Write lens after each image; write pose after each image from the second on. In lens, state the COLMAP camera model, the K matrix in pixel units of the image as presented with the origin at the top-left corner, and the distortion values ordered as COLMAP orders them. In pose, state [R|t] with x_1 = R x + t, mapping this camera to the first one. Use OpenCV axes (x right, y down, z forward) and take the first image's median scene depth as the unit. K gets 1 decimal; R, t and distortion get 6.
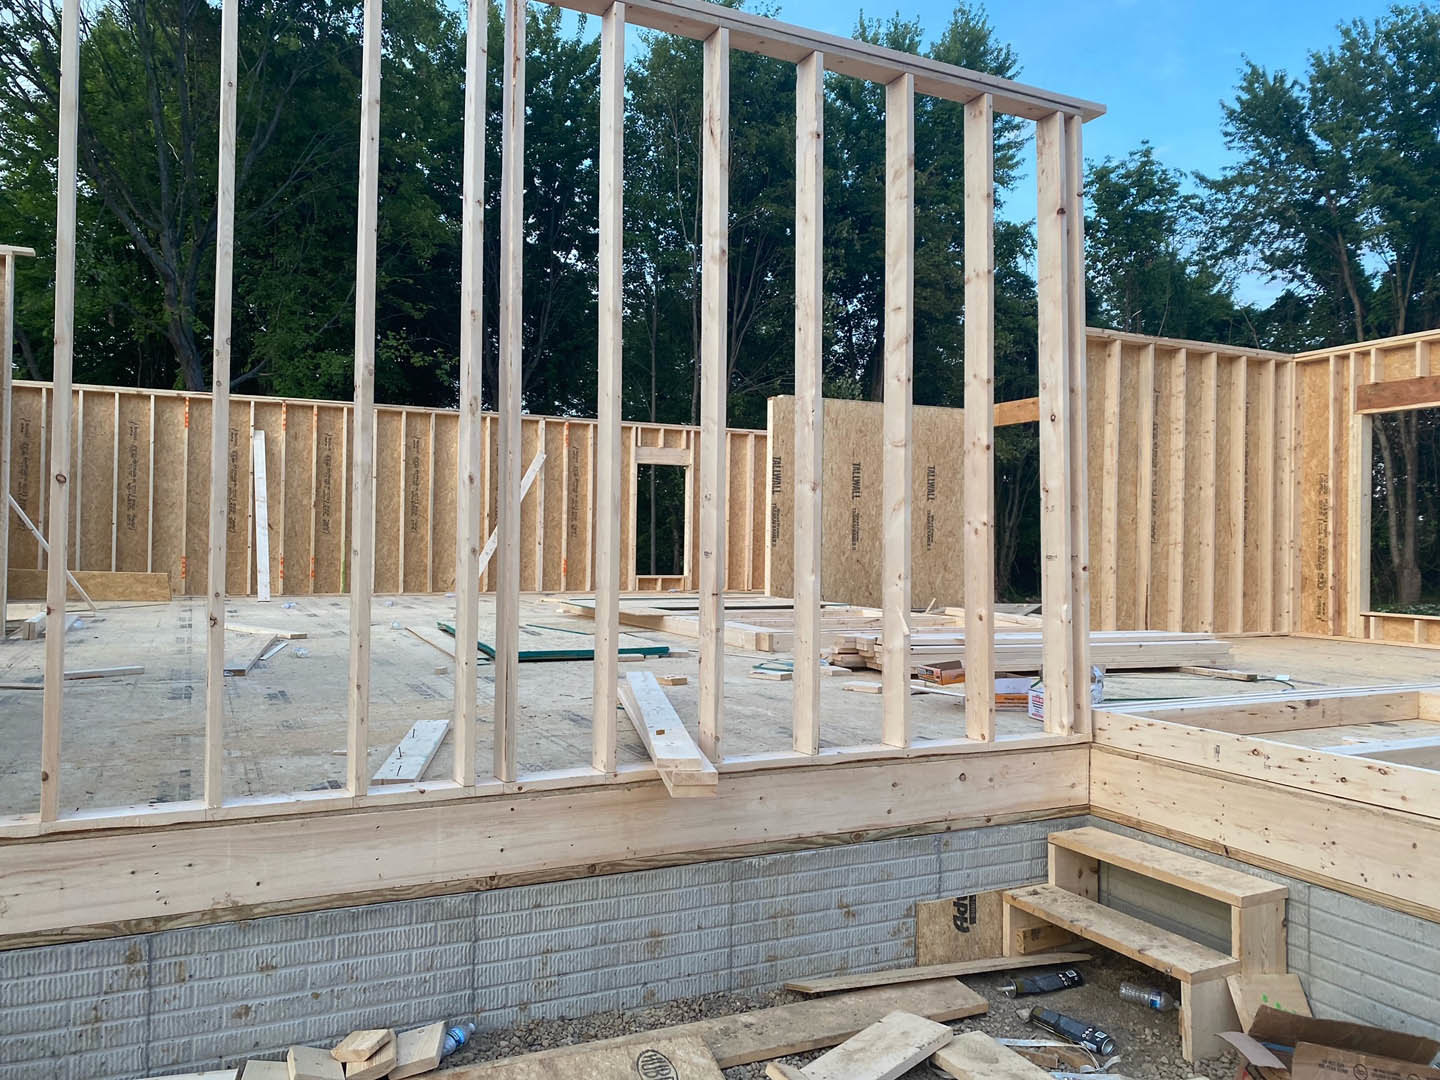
lens RADIAL K [[1106.3, 0, 727.2], [0, 1106.3, 529.1], [0, 0, 1]] dist [0.022630, -0.013641]
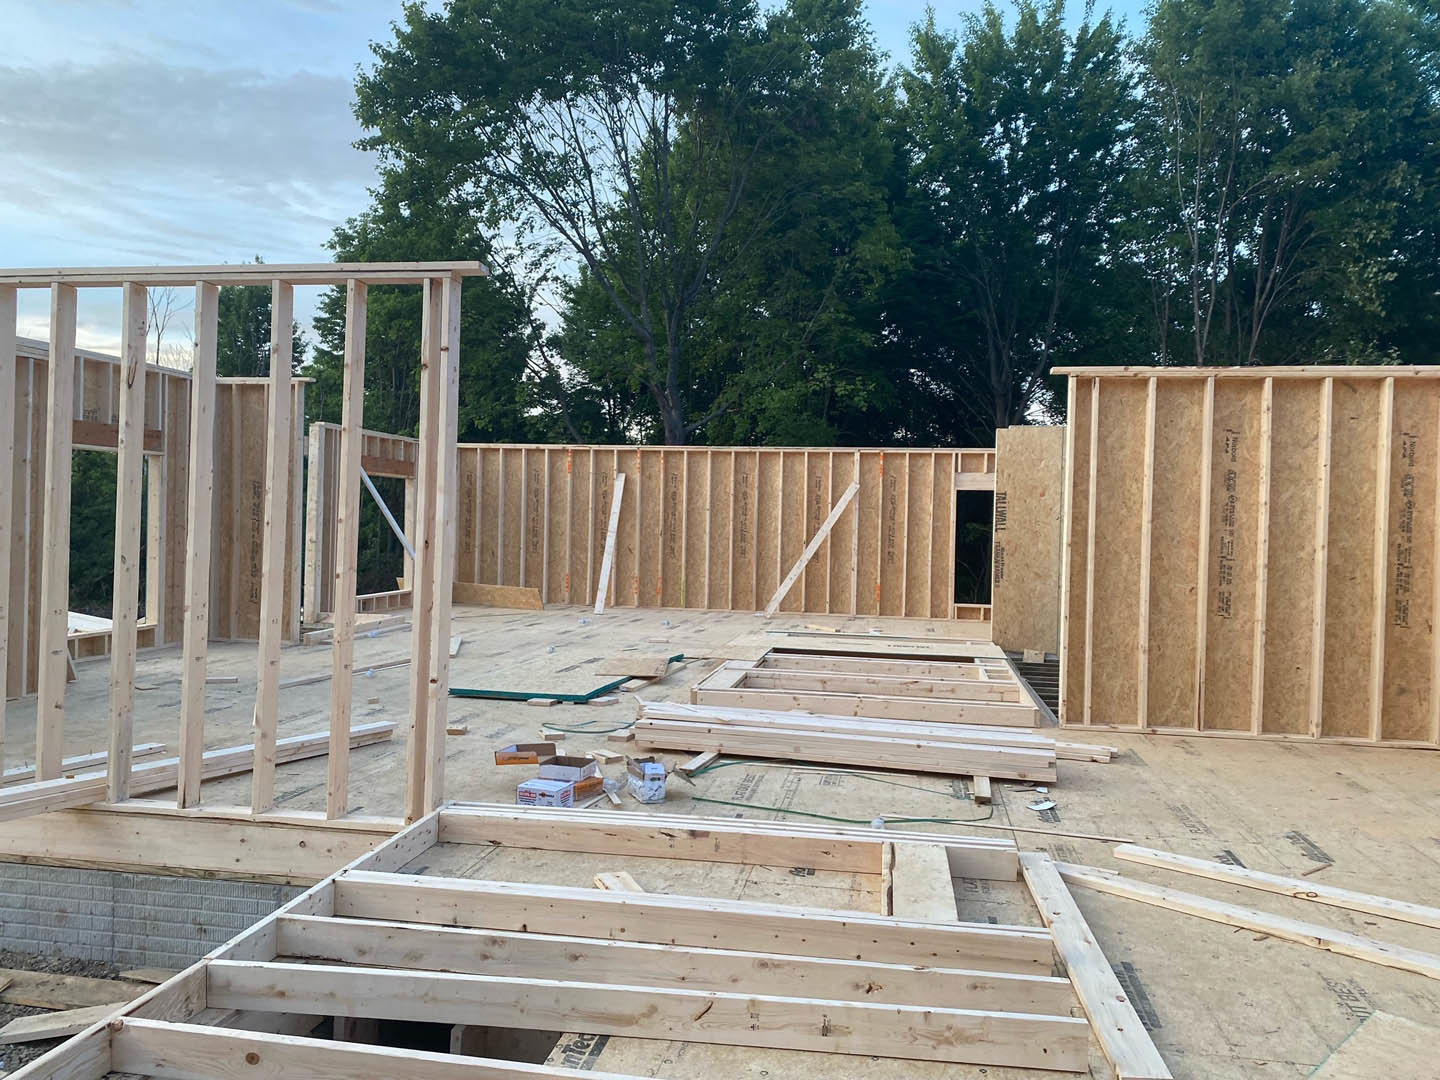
lens RADIAL K [[1106.3, 0, 727.2], [0, 1106.3, 529.1], [0, 0, 1]] dist [0.022630, -0.013641]
pose [[0.806065, 0.009529, -0.591750, 0.420242], [-0.001546, 0.999901, 0.013996, -0.046801], [0.591825, -0.010367, 0.806000, 0.088533]]
